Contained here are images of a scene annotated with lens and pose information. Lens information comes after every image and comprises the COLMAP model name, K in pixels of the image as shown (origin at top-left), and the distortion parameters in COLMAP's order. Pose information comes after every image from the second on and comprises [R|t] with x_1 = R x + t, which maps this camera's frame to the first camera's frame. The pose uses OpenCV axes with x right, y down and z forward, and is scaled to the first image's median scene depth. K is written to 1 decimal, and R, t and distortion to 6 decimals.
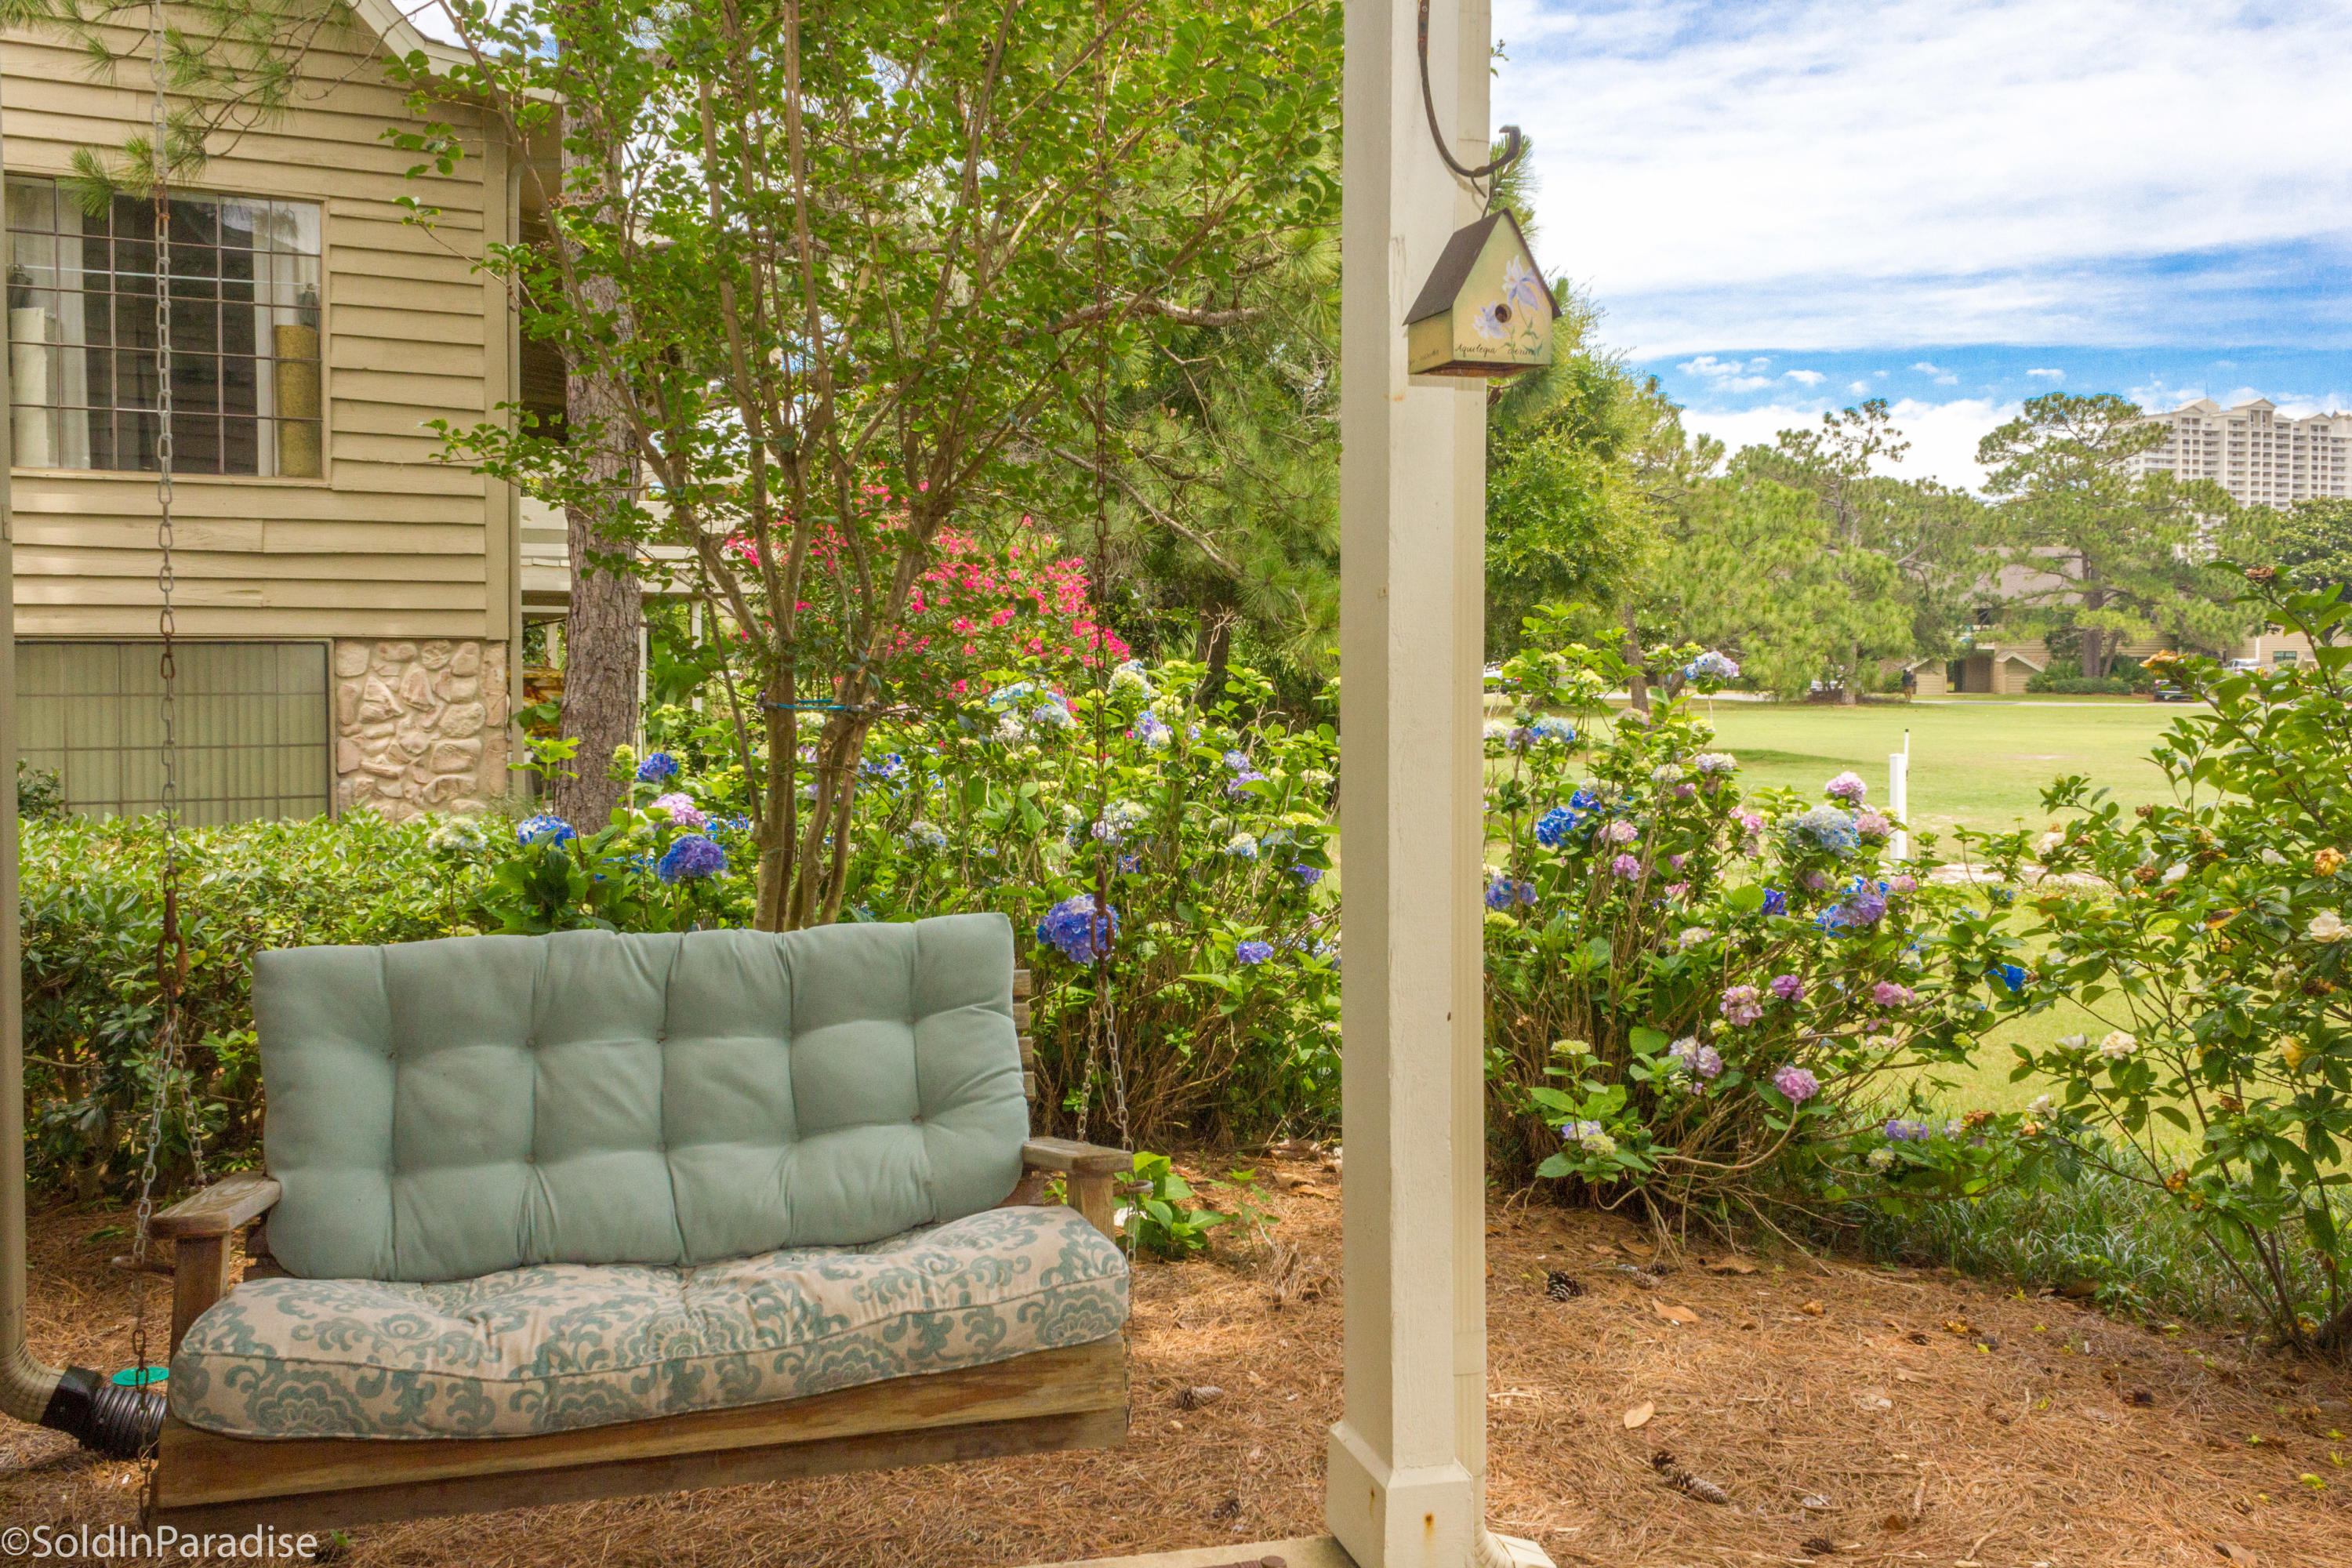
lens RADIAL K [[2001.4, 0, 1175.6], [0, 2001.4, 656.8], [0, 0, 1]] dist [0.030479, -0.007772]
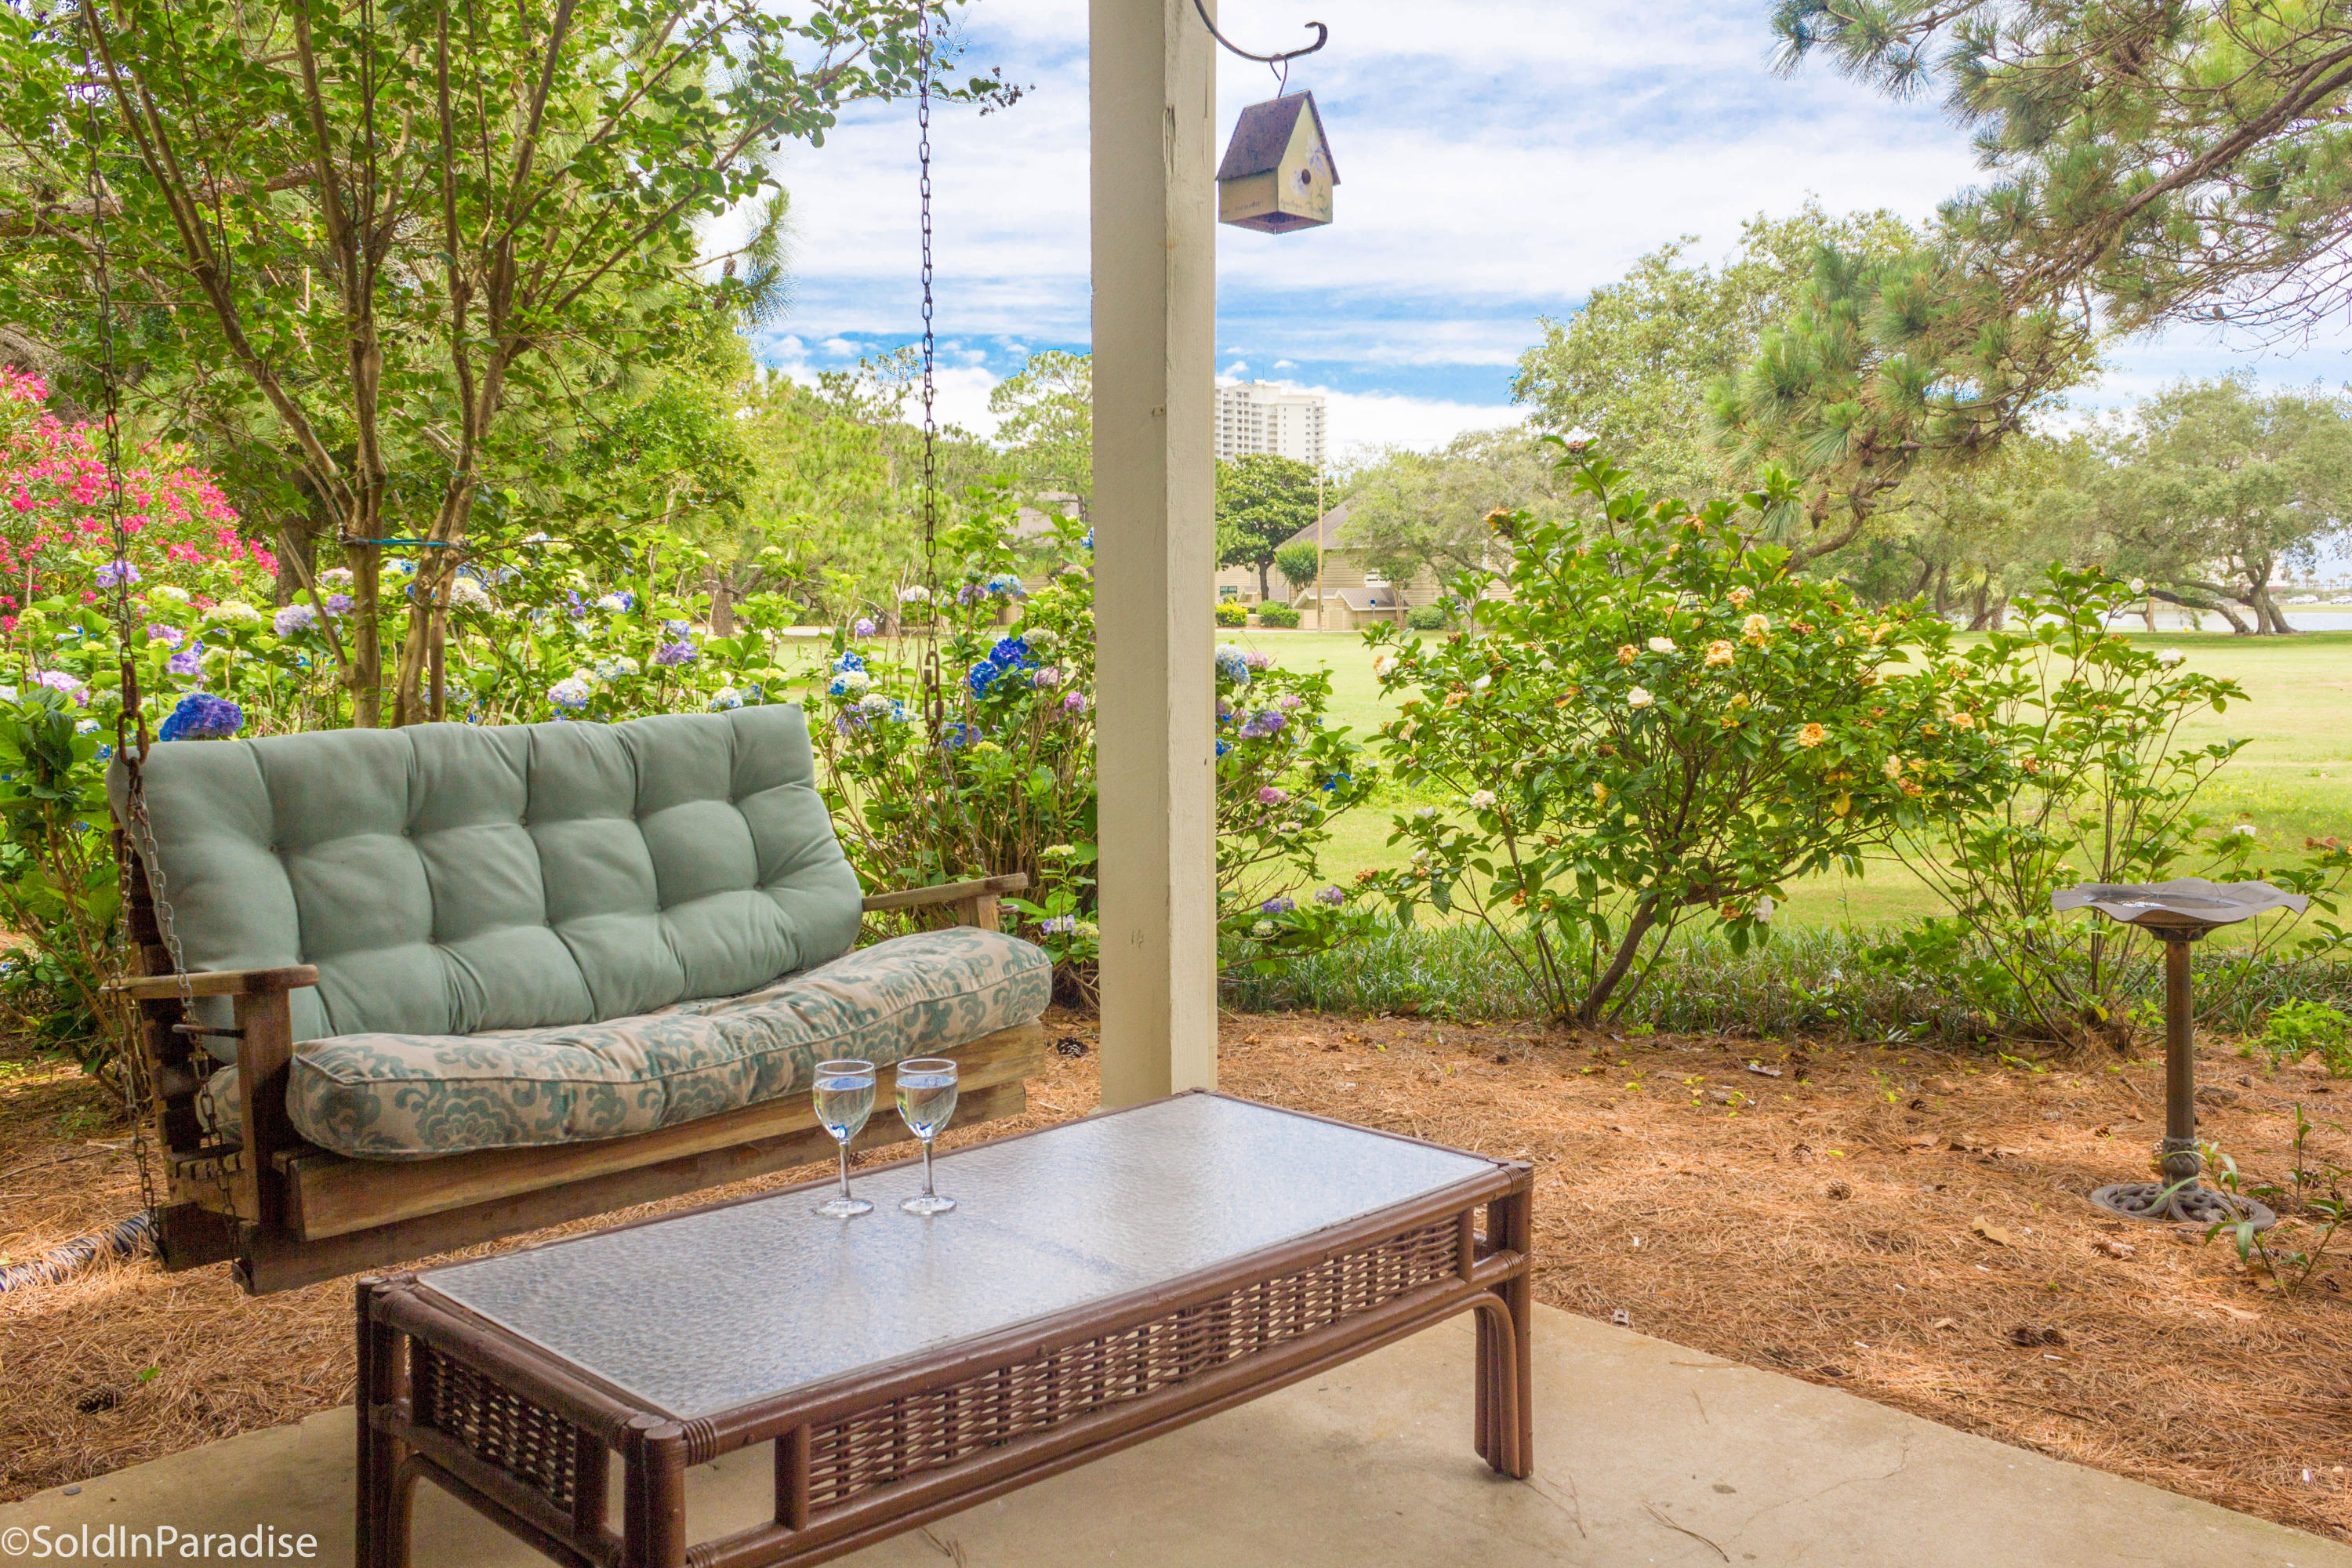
lens RADIAL K [[2034.8, 0, 1176.0], [0, 2034.8, 784.0], [0, 0, 1]] dist [-0.001476, -0.001448]
pose [[0.864722, -0.050740, 0.499681, -0.482102], [0.010140, 0.996445, 0.083636, 0.083953], [-0.502148, -0.067255, 0.862163, -0.070442]]
